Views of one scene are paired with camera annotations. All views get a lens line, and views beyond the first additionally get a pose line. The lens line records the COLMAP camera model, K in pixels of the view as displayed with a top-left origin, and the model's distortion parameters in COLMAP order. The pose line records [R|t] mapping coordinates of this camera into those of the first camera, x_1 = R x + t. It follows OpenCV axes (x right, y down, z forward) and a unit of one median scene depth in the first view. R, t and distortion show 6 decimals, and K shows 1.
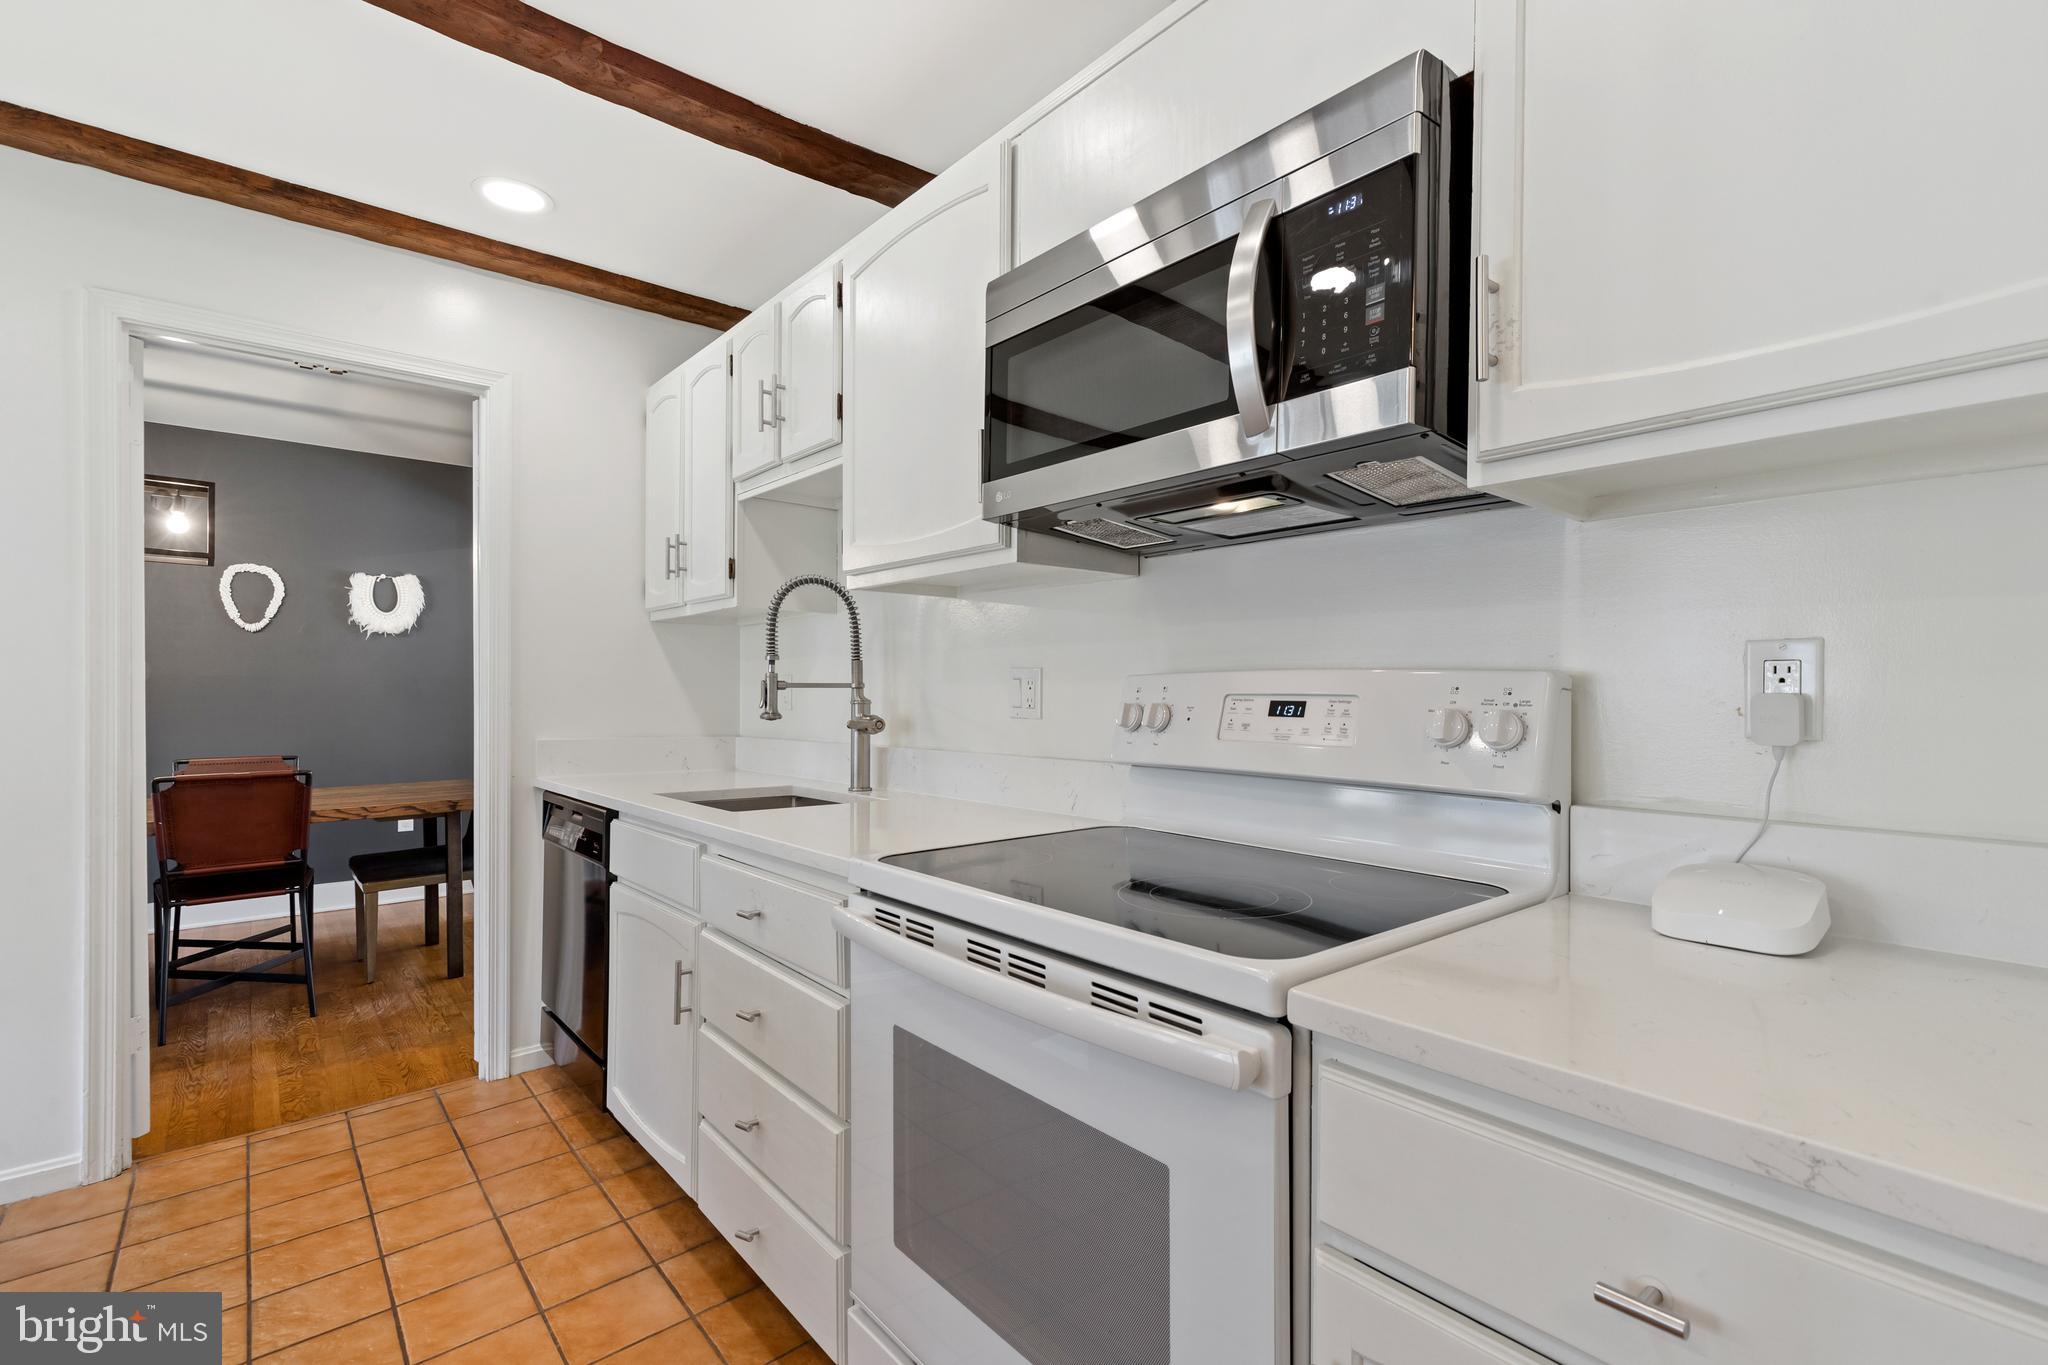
lens RADIAL K [[922.0, 0, 1029.2], [0, 922.0, 700.4], [0, 0, 1]] dist [0.002330, 0.000496]
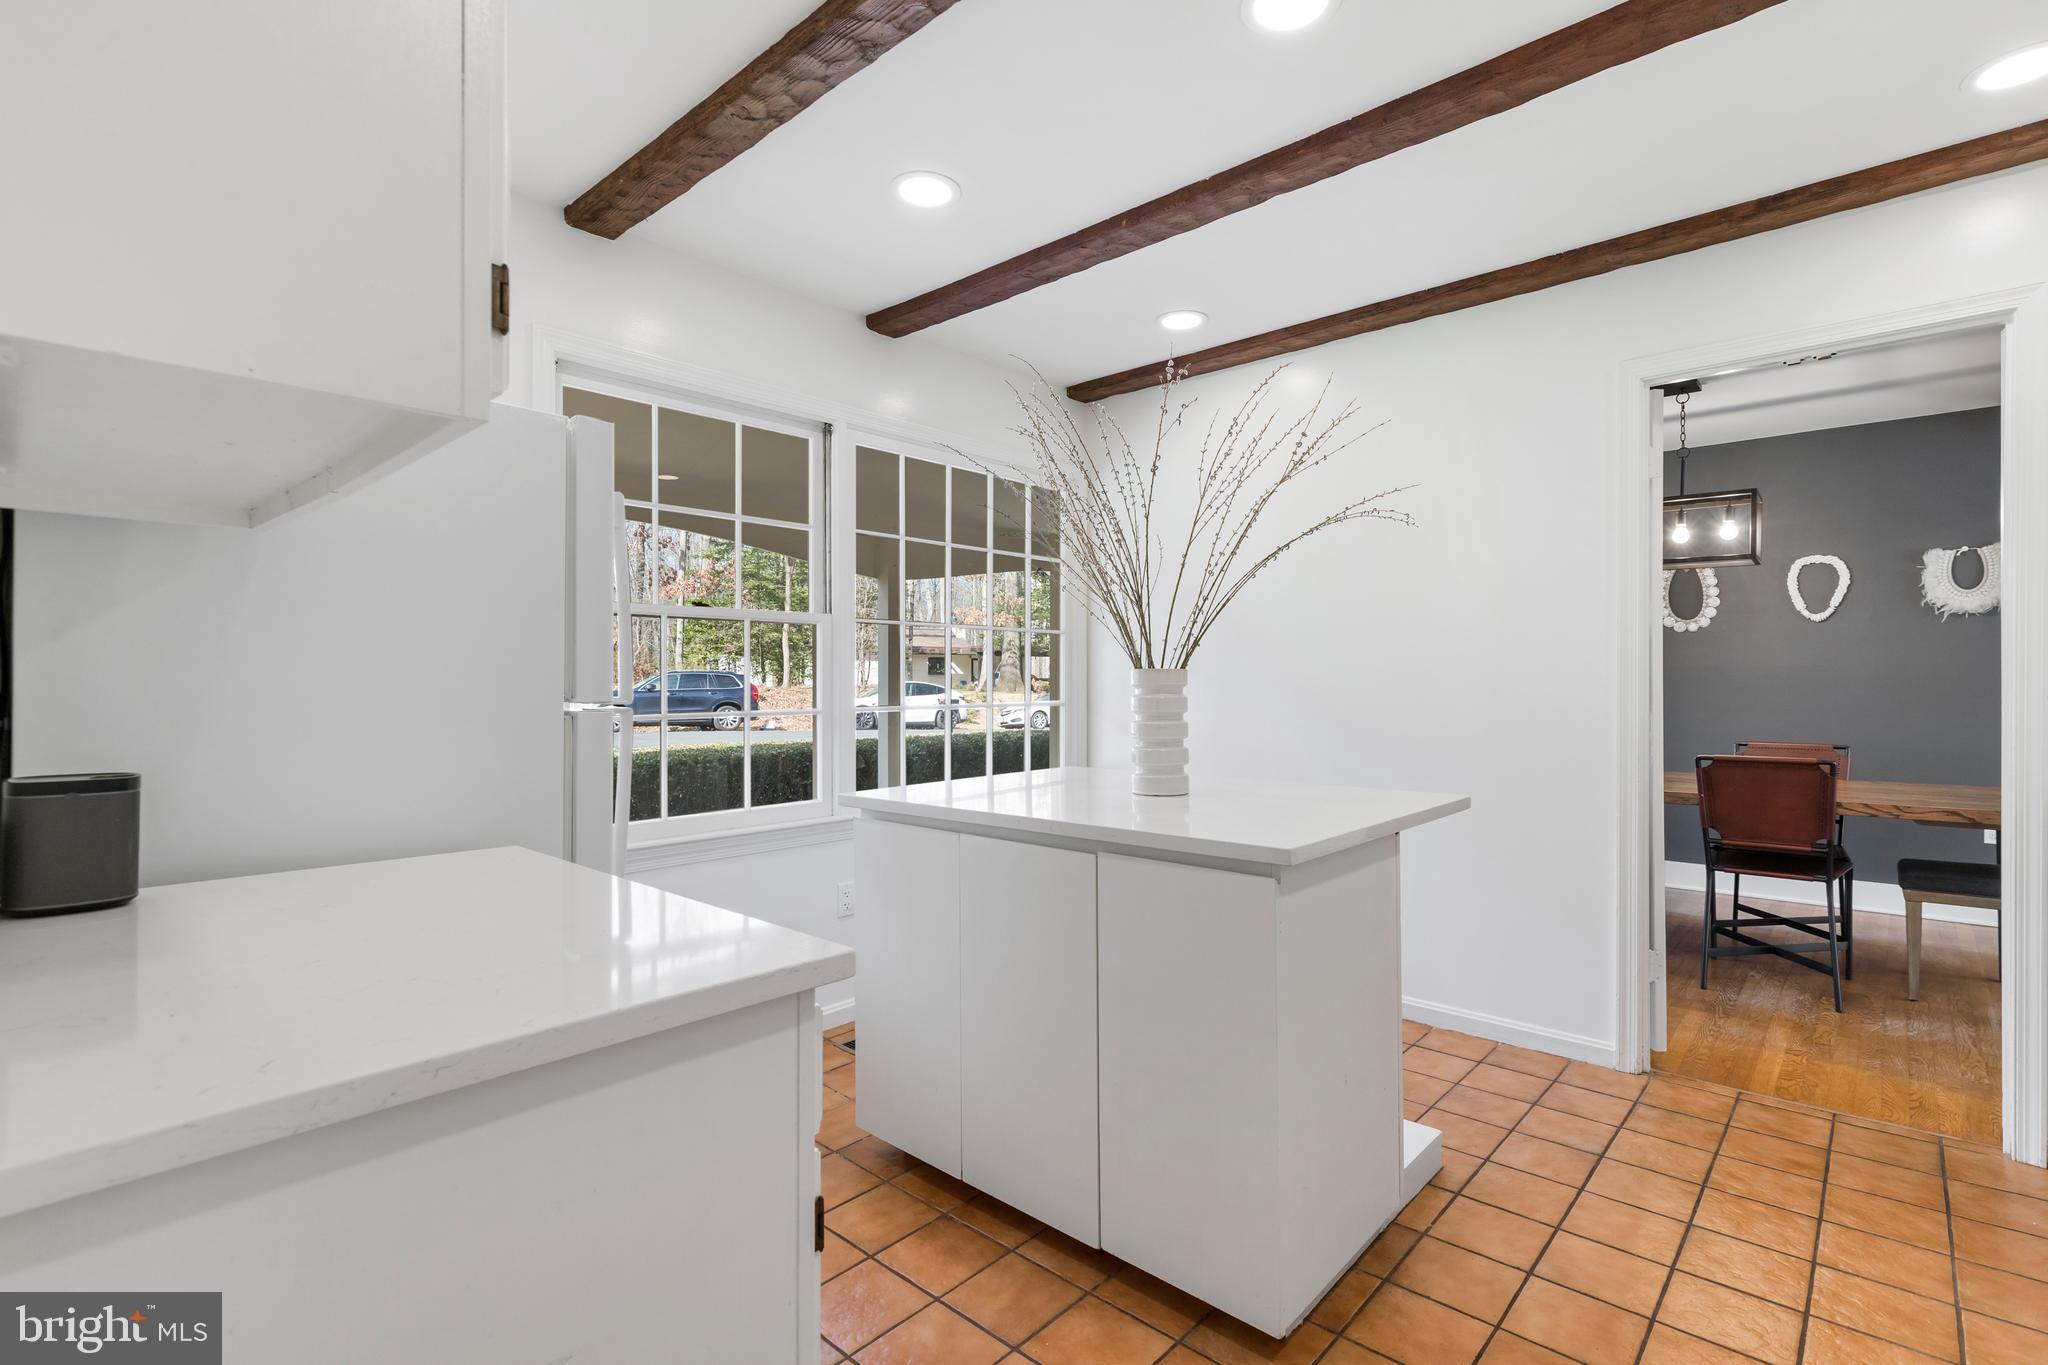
lens RADIAL K [[932.1, 0, 1056.8], [0, 932.1, 680.3], [0, 0, 1]] dist [-0.000355, -0.000270]
pose [[0.136508, 0.000029, -0.990639, 0.108785], [-0.008382, 0.999964, -0.001126, -0.002193], [0.990603, 0.008457, 0.136504, 0.047012]]
